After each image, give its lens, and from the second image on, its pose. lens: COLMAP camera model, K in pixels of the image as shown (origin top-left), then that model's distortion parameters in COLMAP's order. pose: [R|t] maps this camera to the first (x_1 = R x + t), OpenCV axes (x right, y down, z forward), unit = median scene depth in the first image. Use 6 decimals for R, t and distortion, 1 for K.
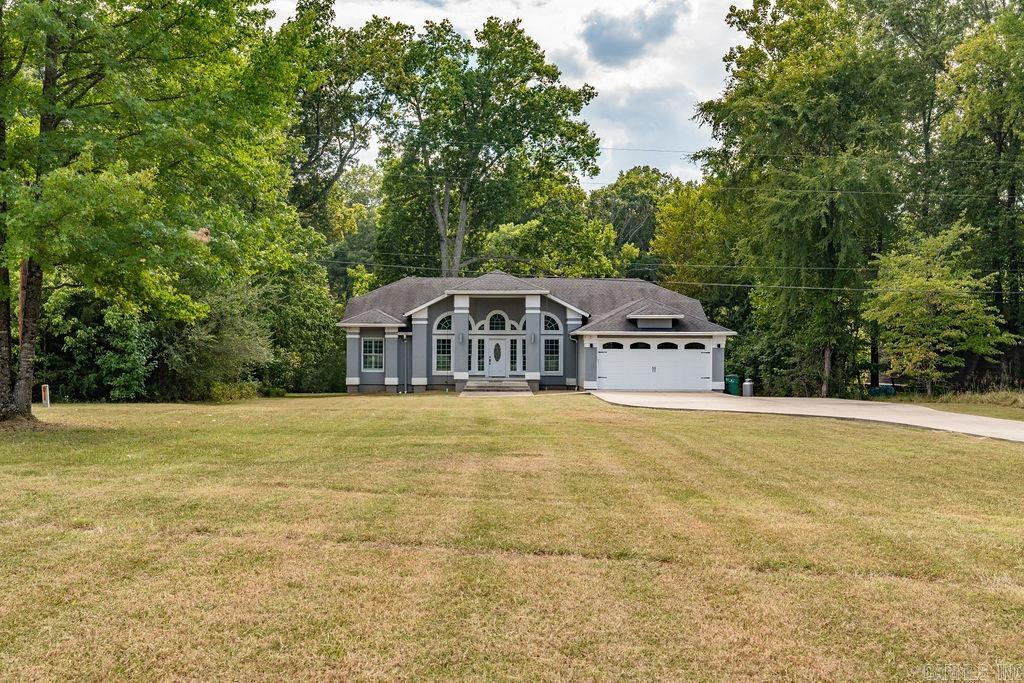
lens RADIAL K [[942.9, 0, 507.2], [0, 942.9, 327.5], [0, 0, 1]] dist [0.075702, 0.010720]
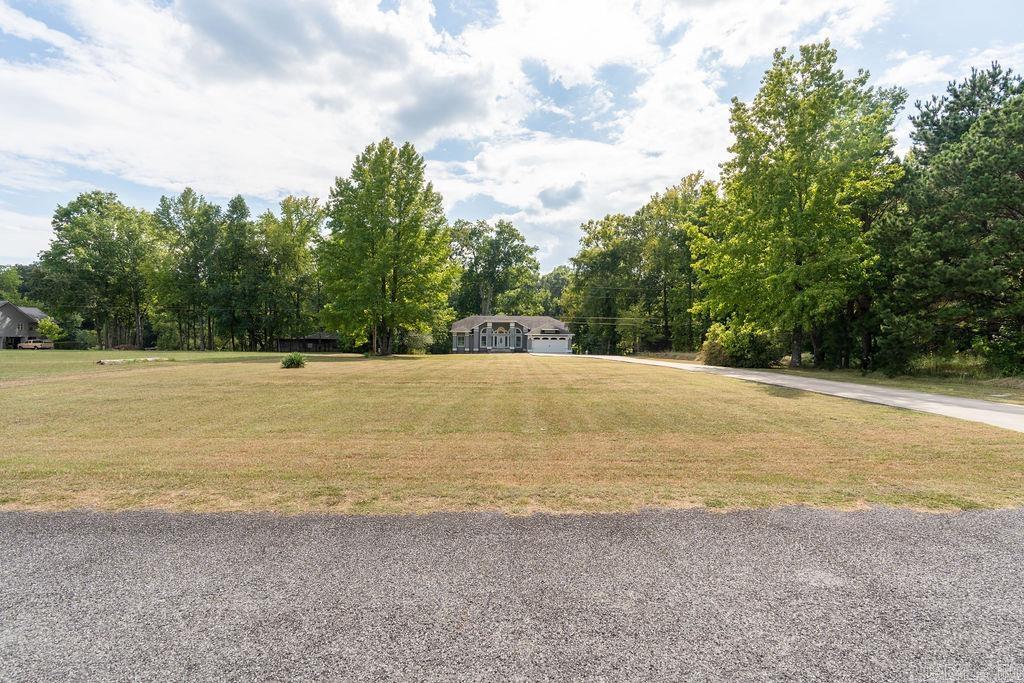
lens RADIAL K [[456.6, 0, 512.0], [0, 456.6, 341.5], [0, 0, 1]] dist [-0.014291, 0.000564]
pose [[0.999984, 0.004669, 0.003138, 0.018405], [-0.004749, 0.999652, 0.025955, -0.008482], [-0.003016, -0.025970, 0.999658, -0.445802]]
